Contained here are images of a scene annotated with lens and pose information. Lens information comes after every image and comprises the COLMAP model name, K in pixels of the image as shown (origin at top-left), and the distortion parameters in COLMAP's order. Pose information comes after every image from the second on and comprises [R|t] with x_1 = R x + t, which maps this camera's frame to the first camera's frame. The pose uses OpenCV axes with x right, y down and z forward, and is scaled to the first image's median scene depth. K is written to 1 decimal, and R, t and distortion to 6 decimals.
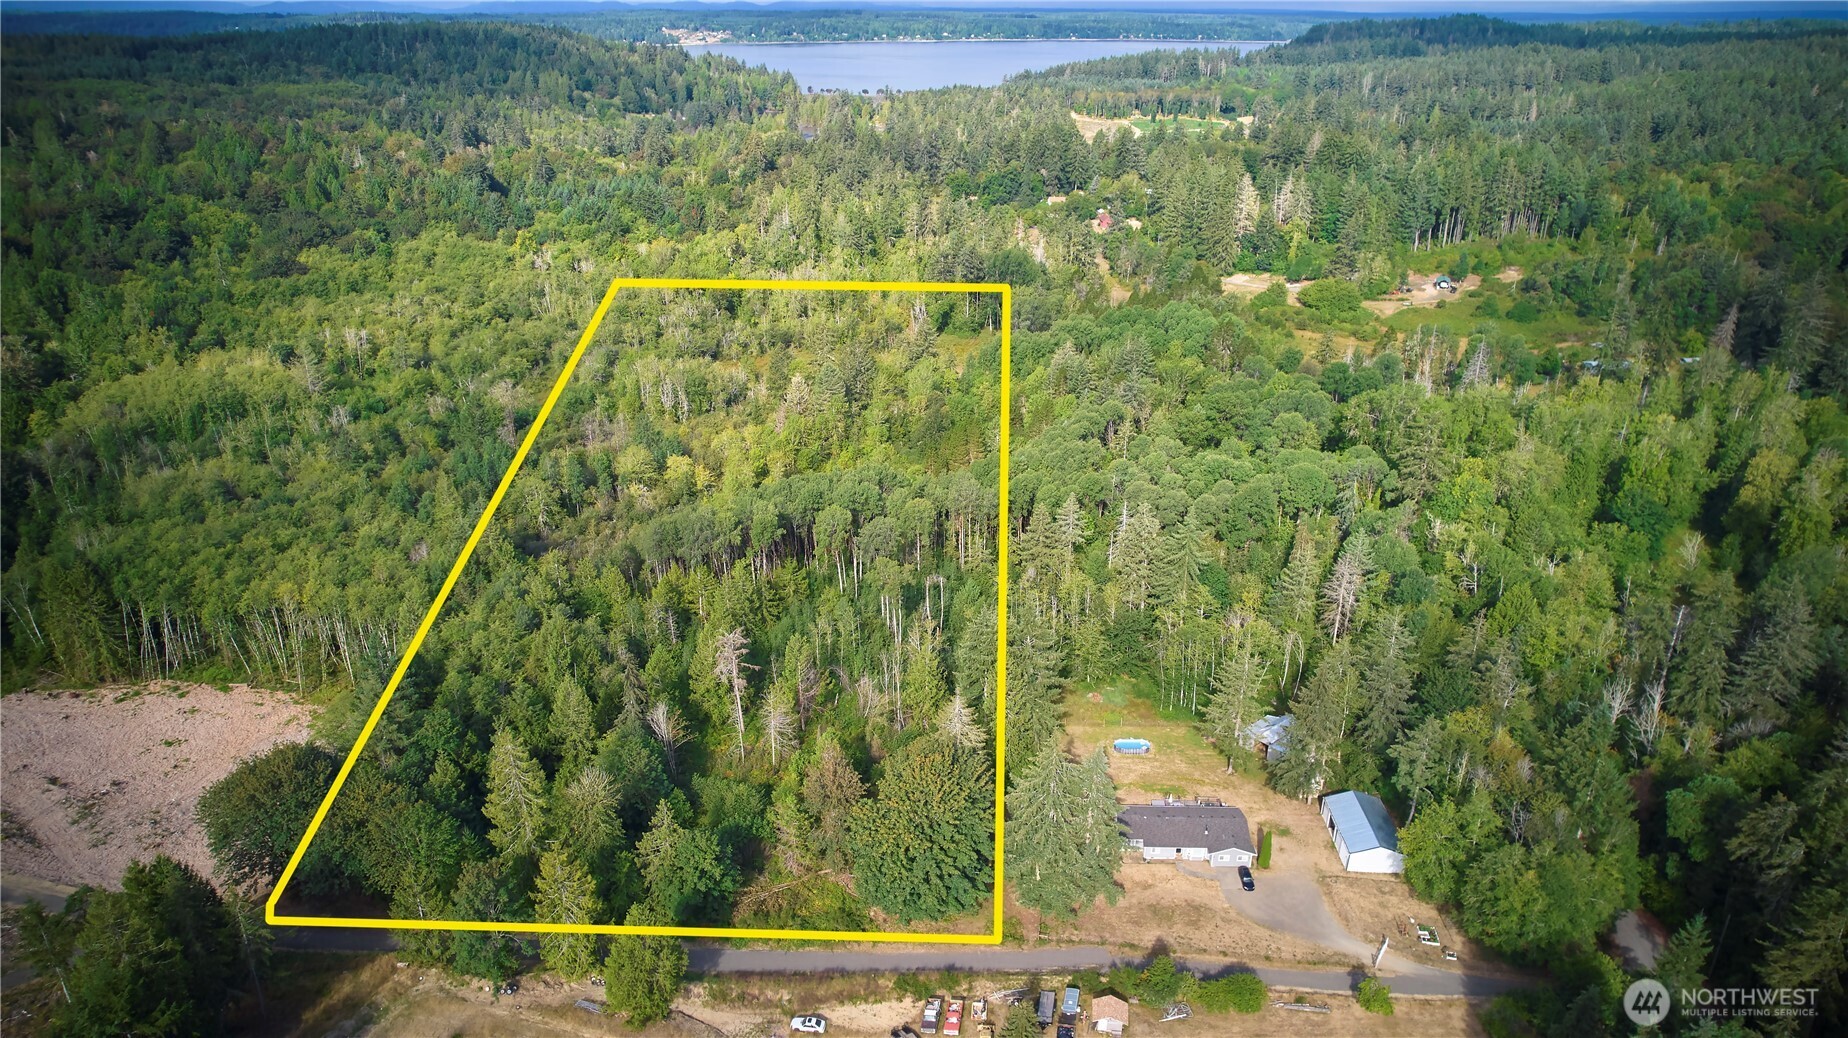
lens RADIAL K [[1212.8, 0, 924.0], [0, 1212.8, 519.0], [0, 0, 1]] dist [-0.060726, 0.000633]
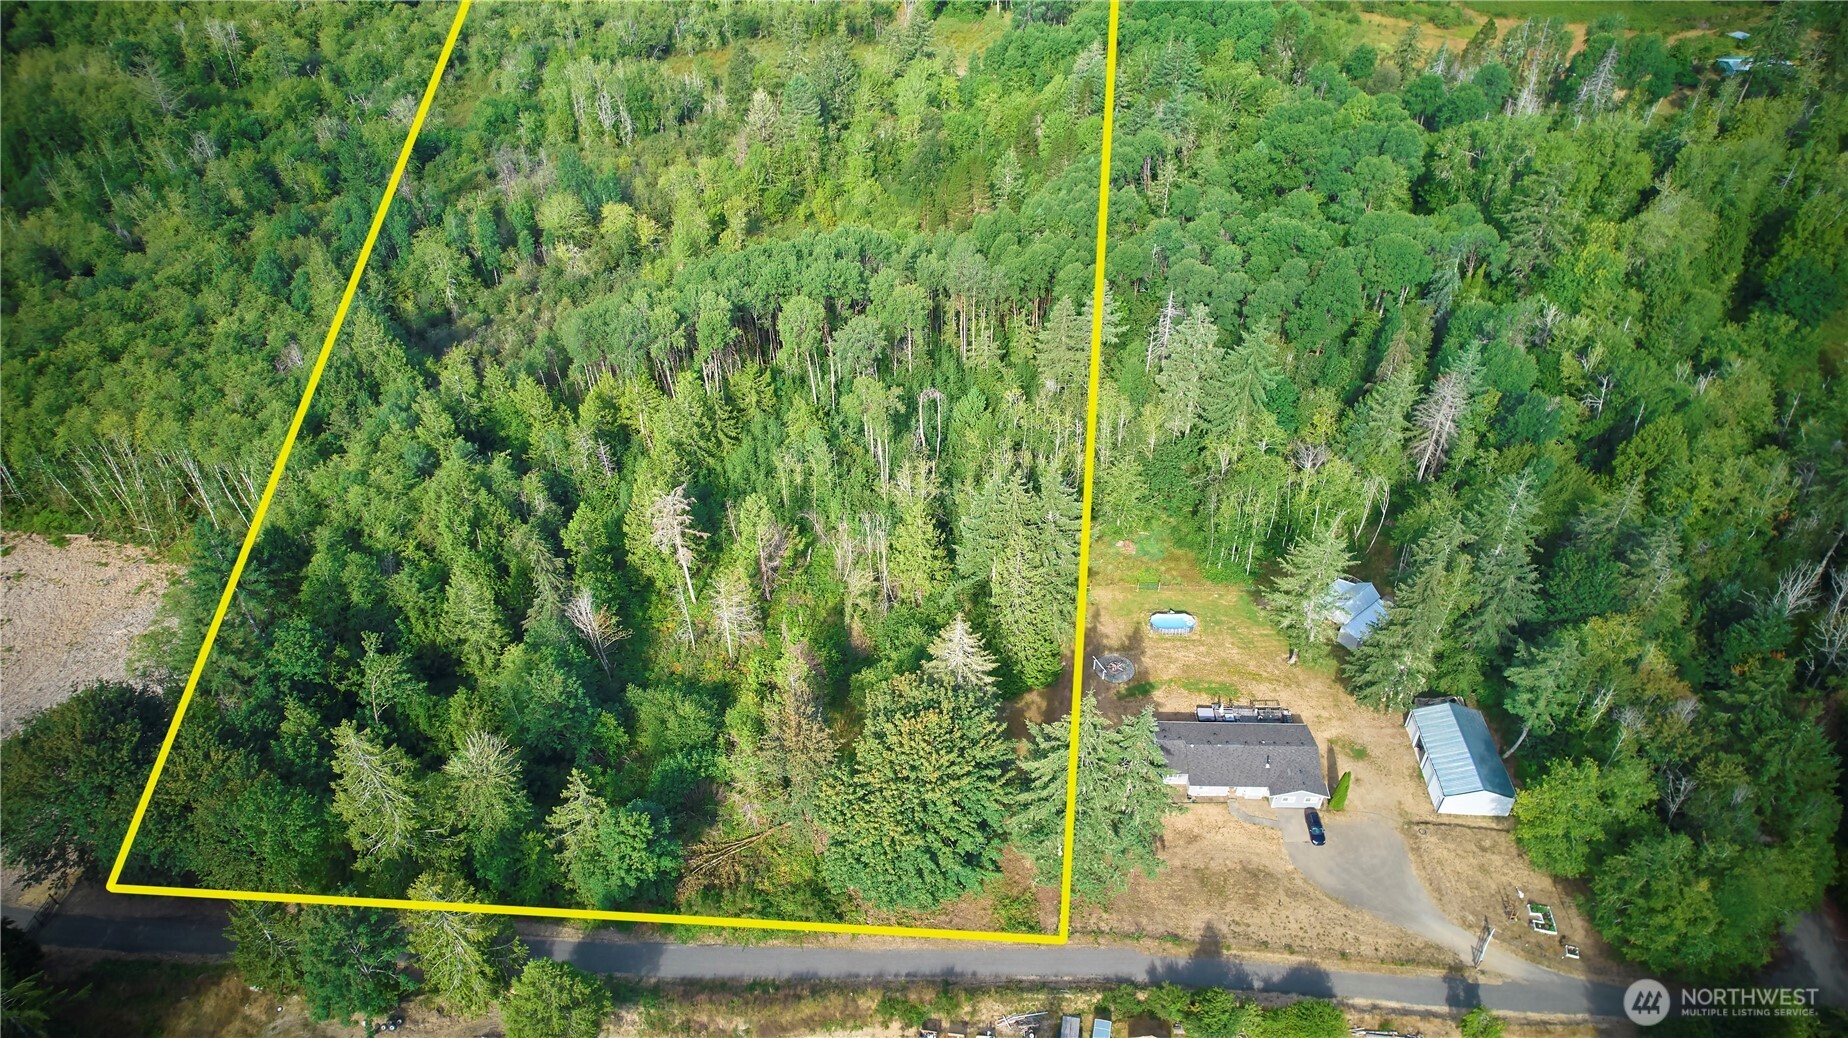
lens RADIAL K [[1188.4, 0, 924.0], [0, 1188.4, 519.0], [0, 0, 1]] dist [-0.083879, 0.074700]
pose [[0.999994, -0.002600, 0.002071, 0.003160], [0.001900, 0.958351, 0.285588, -0.094448], [-0.002727, -0.285583, 0.958350, 0.227488]]
